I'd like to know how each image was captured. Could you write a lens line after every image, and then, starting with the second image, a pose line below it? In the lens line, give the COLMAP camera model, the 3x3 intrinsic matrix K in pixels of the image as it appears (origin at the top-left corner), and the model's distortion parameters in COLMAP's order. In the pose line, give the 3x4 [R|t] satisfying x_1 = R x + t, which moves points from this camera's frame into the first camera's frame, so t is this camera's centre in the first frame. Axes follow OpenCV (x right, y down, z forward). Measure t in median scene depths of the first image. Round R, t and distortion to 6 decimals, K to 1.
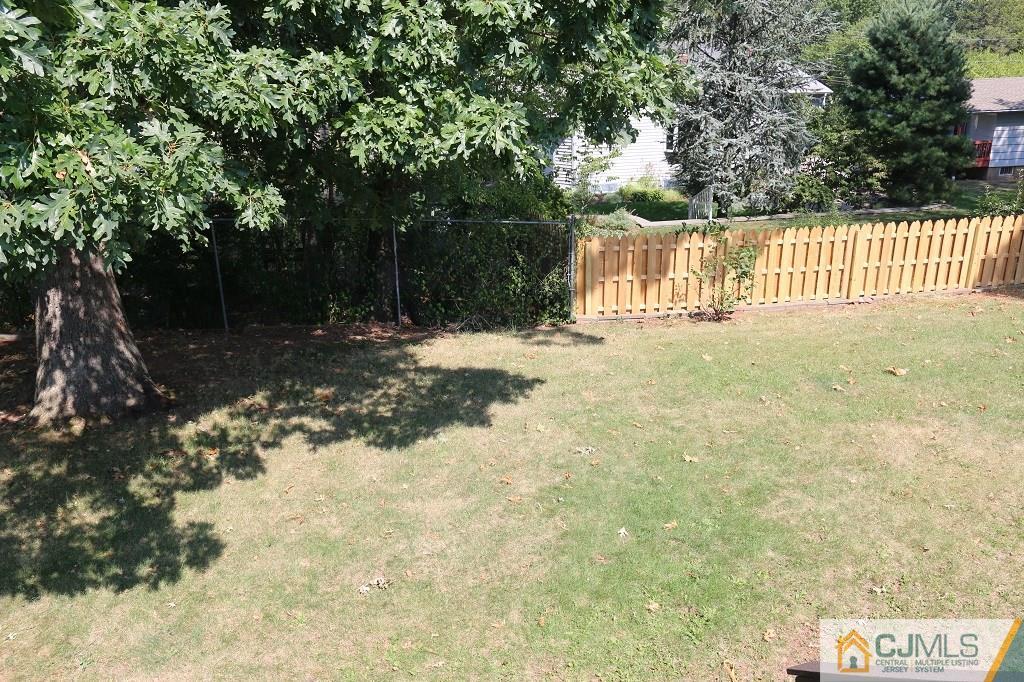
lens RADIAL K [[832.8, 0, 510.1], [0, 832.8, 339.4], [0, 0, 1]] dist [-0.122487, 0.057185]
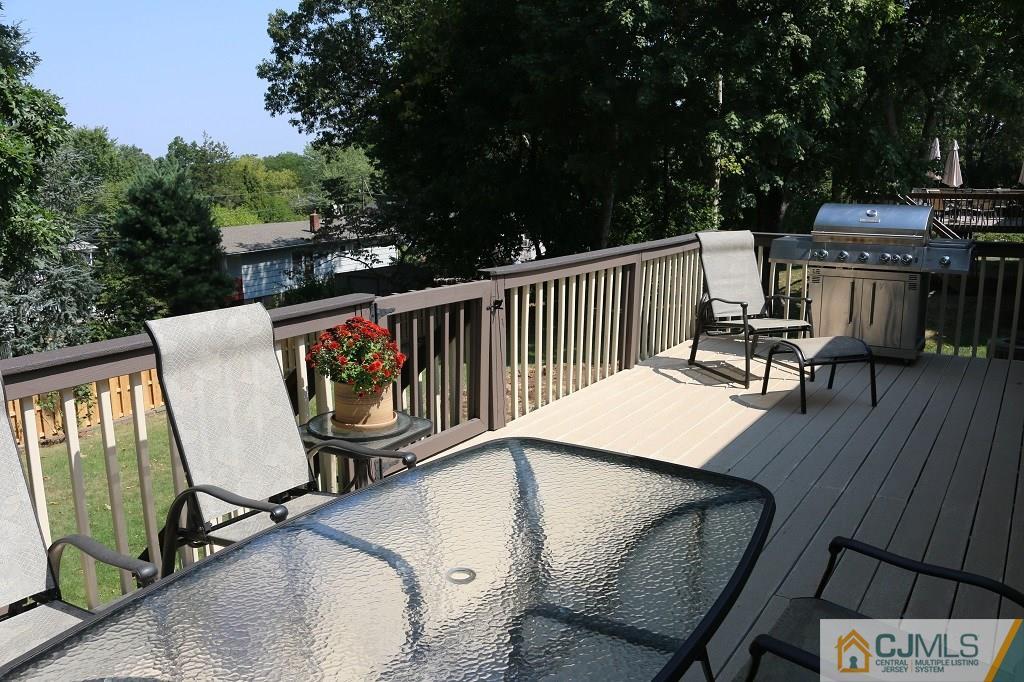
lens RADIAL K [[832.8, 0, 510.3], [0, 832.8, 342.2], [0, 0, 1]] dist [-0.122487, 0.057185]
pose [[0.653845, -0.128210, 0.745687, -0.092125], [0.263110, 0.962560, -0.065206, 0.045373], [-0.709409, 0.238833, 0.663098, -0.111778]]
